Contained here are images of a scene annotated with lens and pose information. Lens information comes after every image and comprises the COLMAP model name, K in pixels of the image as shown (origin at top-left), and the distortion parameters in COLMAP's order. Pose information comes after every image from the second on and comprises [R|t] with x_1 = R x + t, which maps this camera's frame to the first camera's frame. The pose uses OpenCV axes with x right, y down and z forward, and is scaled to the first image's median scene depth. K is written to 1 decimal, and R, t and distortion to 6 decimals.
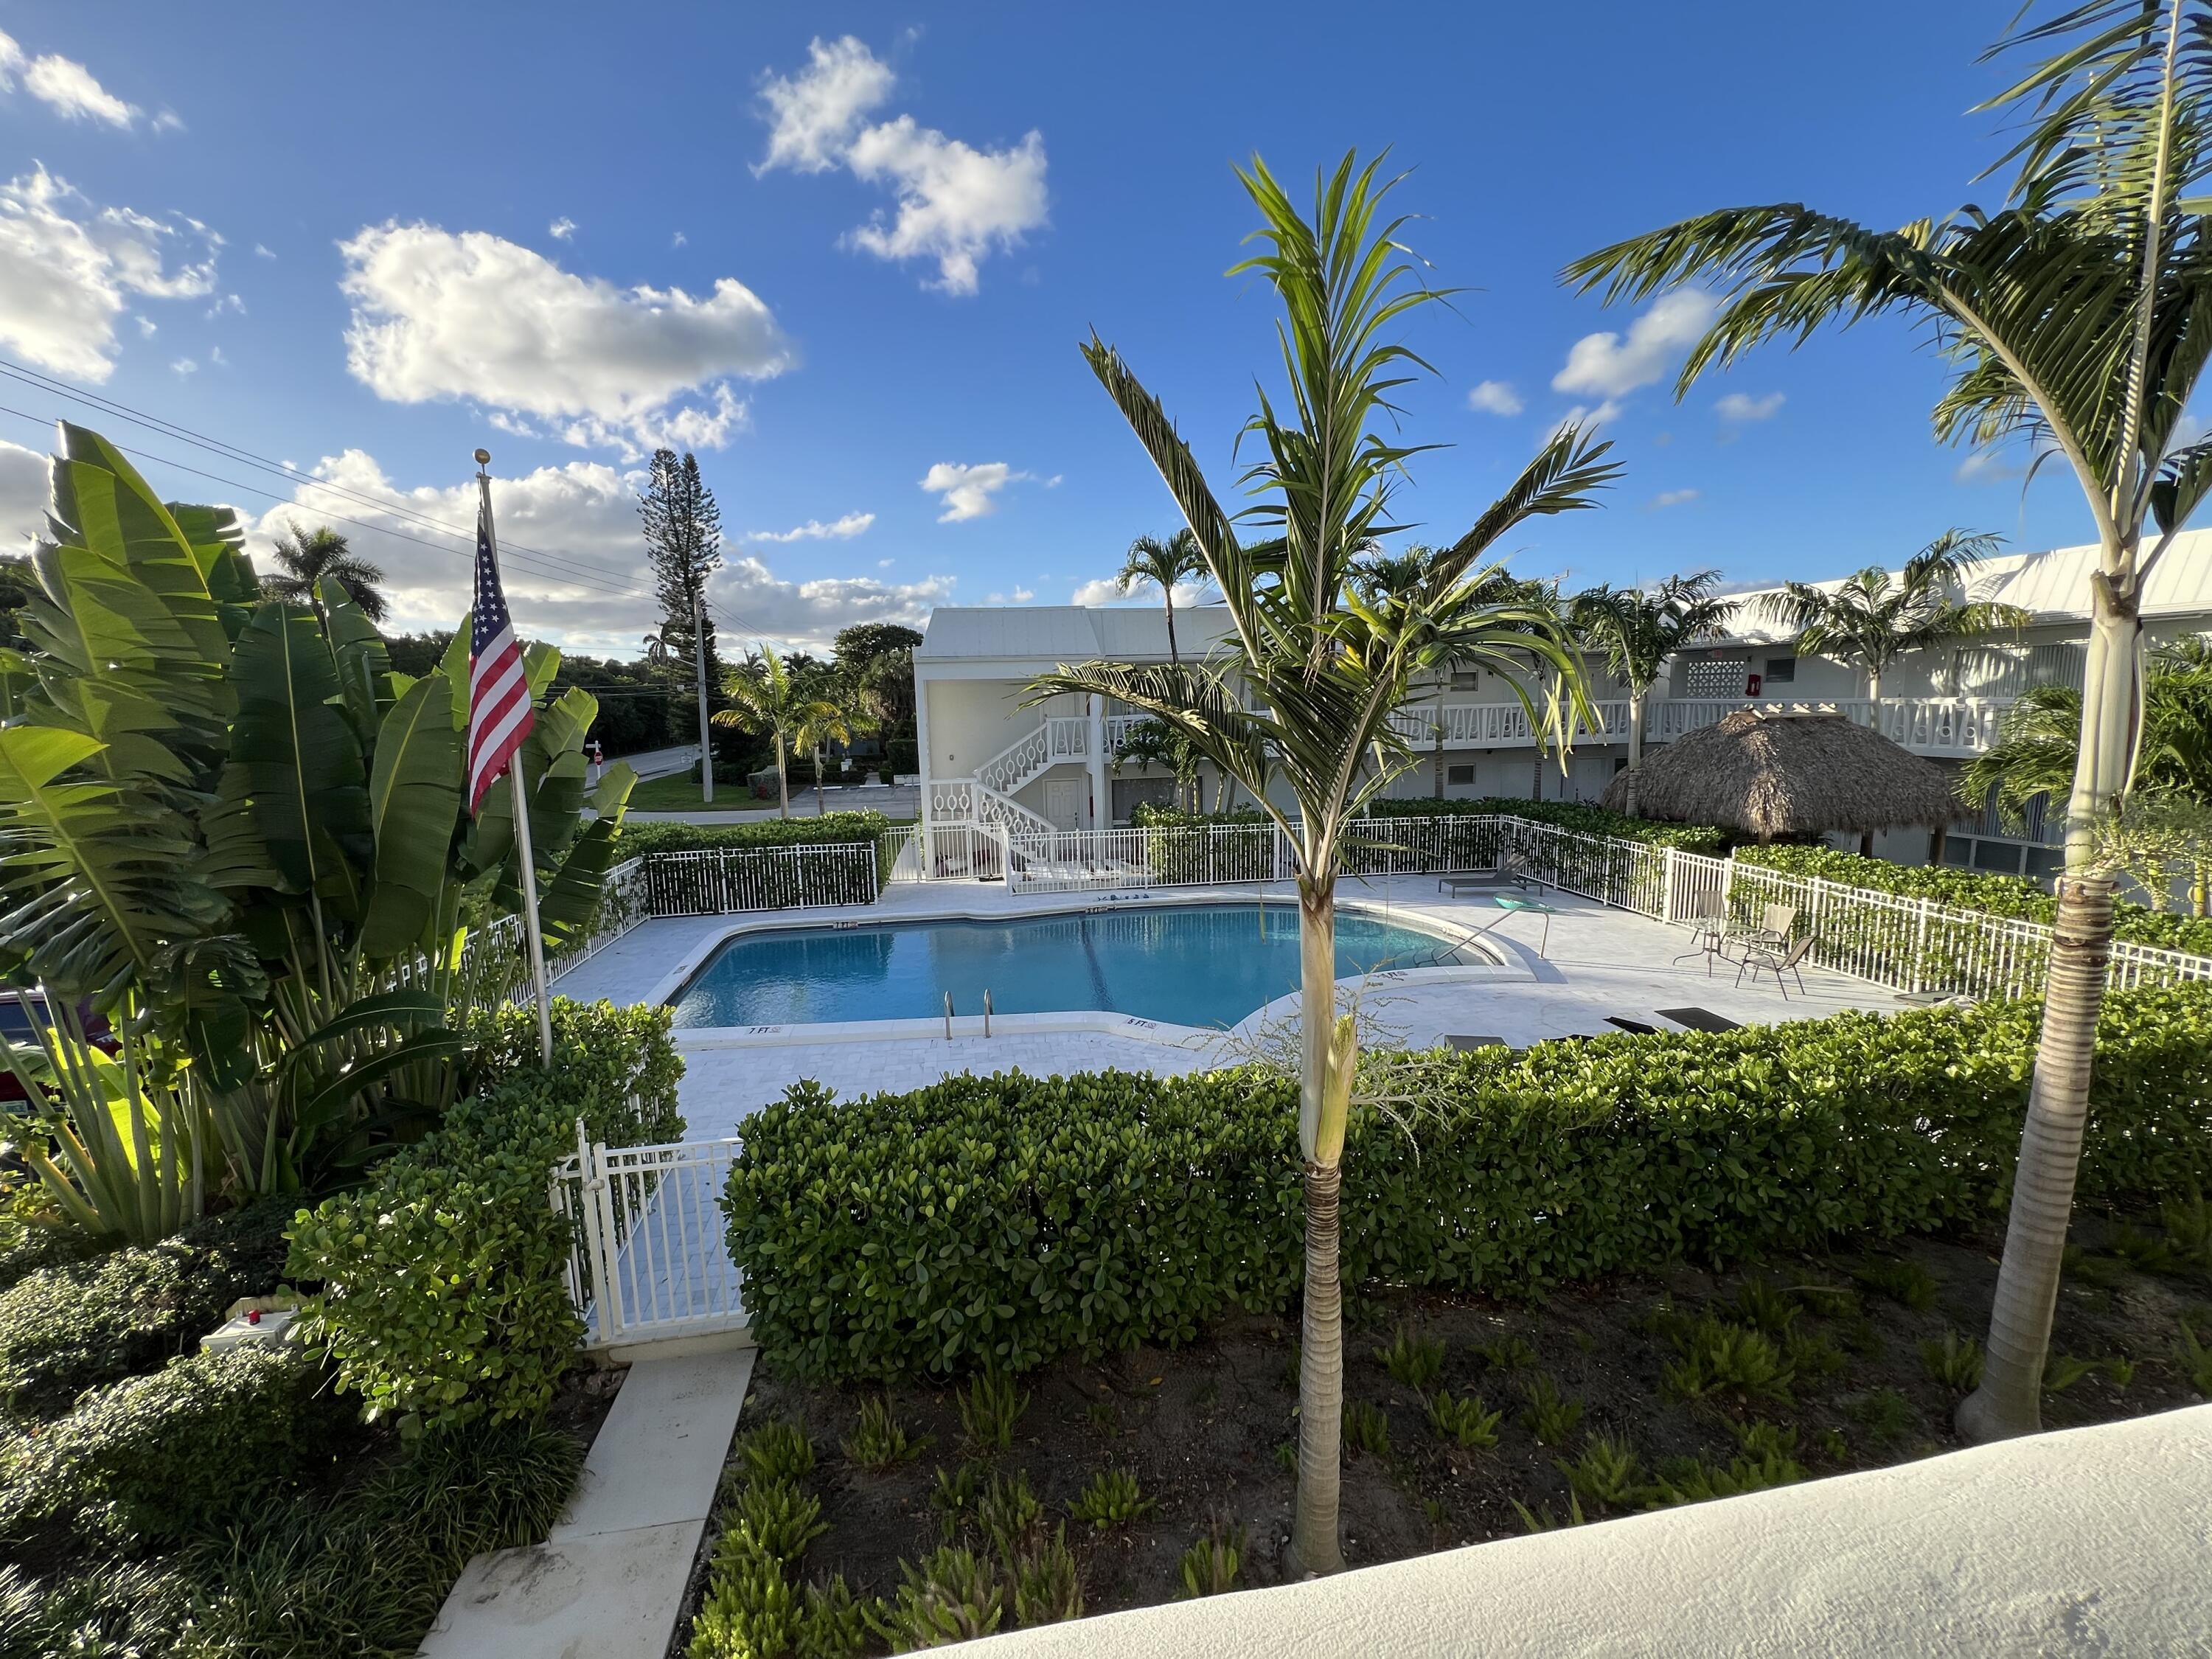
lens RADIAL K [[893.5, 0, 1104.9], [0, 893.5, 830.6], [0, 0, 1]] dist [-0.004279, -0.000063]
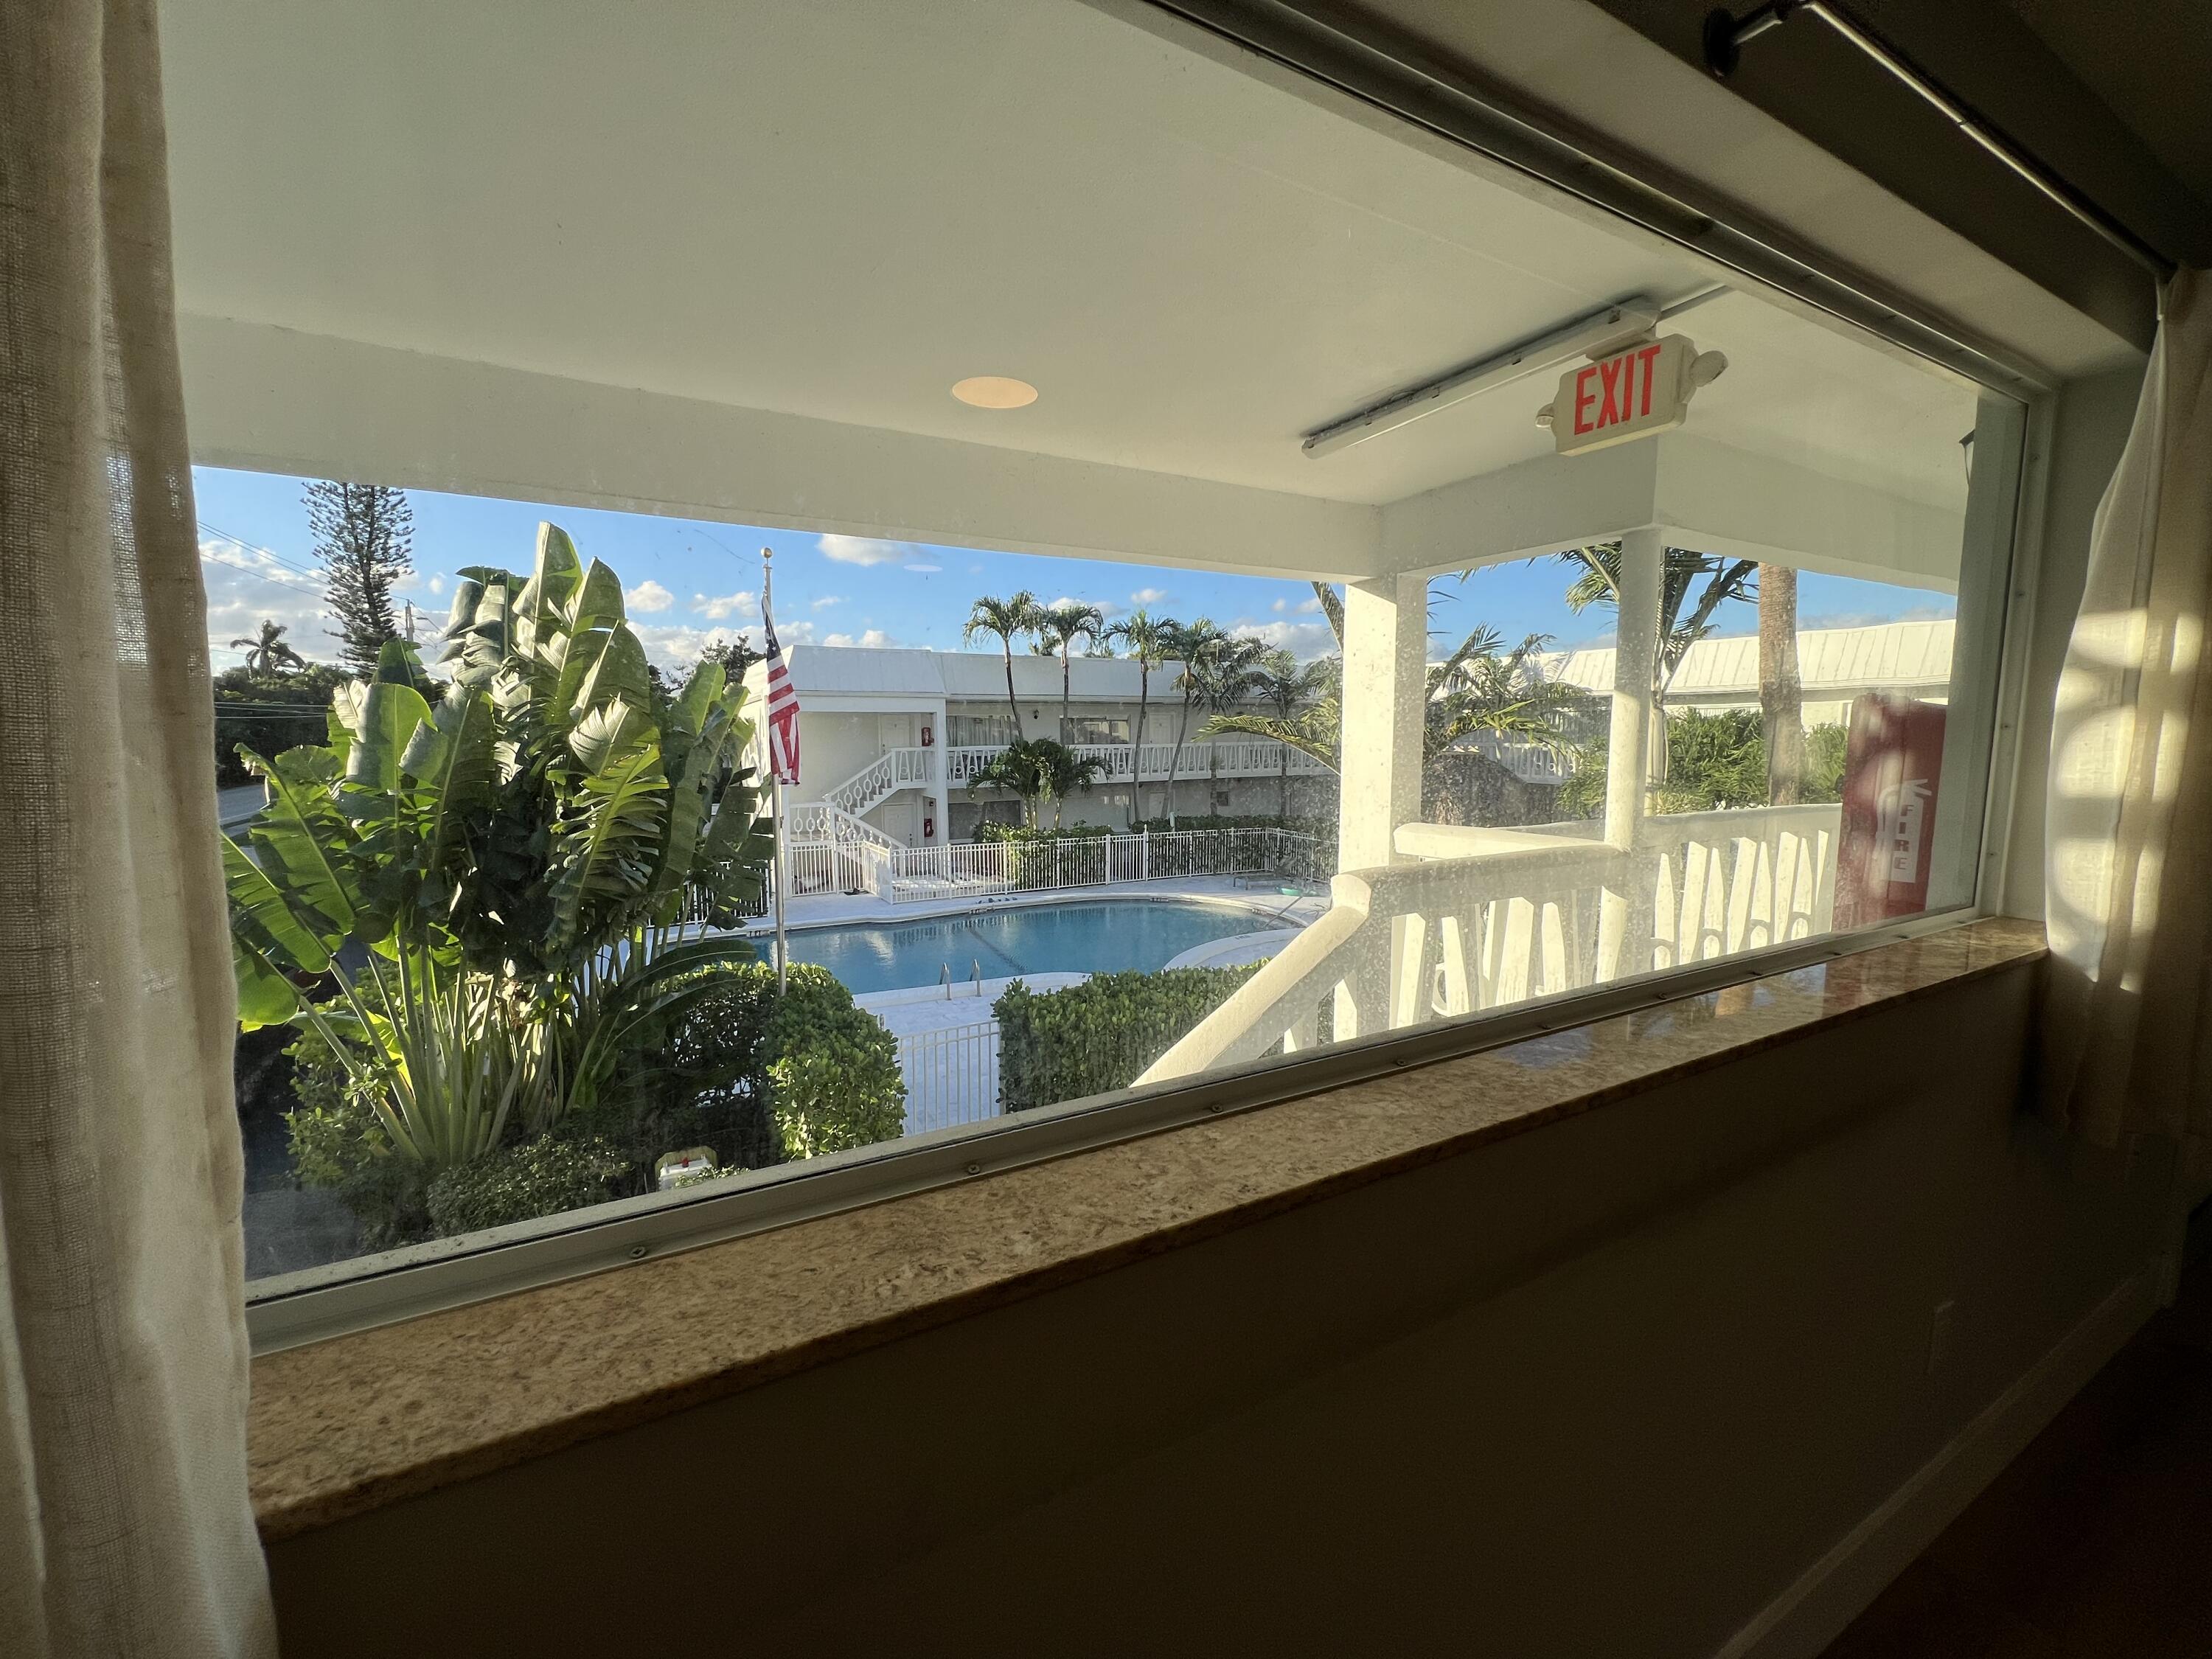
lens RADIAL K [[884.3, 0, 1105.6], [0, 884.3, 828.6], [0, 0, 1]] dist [0.002509, 0.000011]
pose [[0.946087, -0.013678, 0.323625, -0.183613], [0.026211, 0.999064, -0.034397, 0.020582], [-0.322852, 0.041025, 0.945560, -0.132392]]
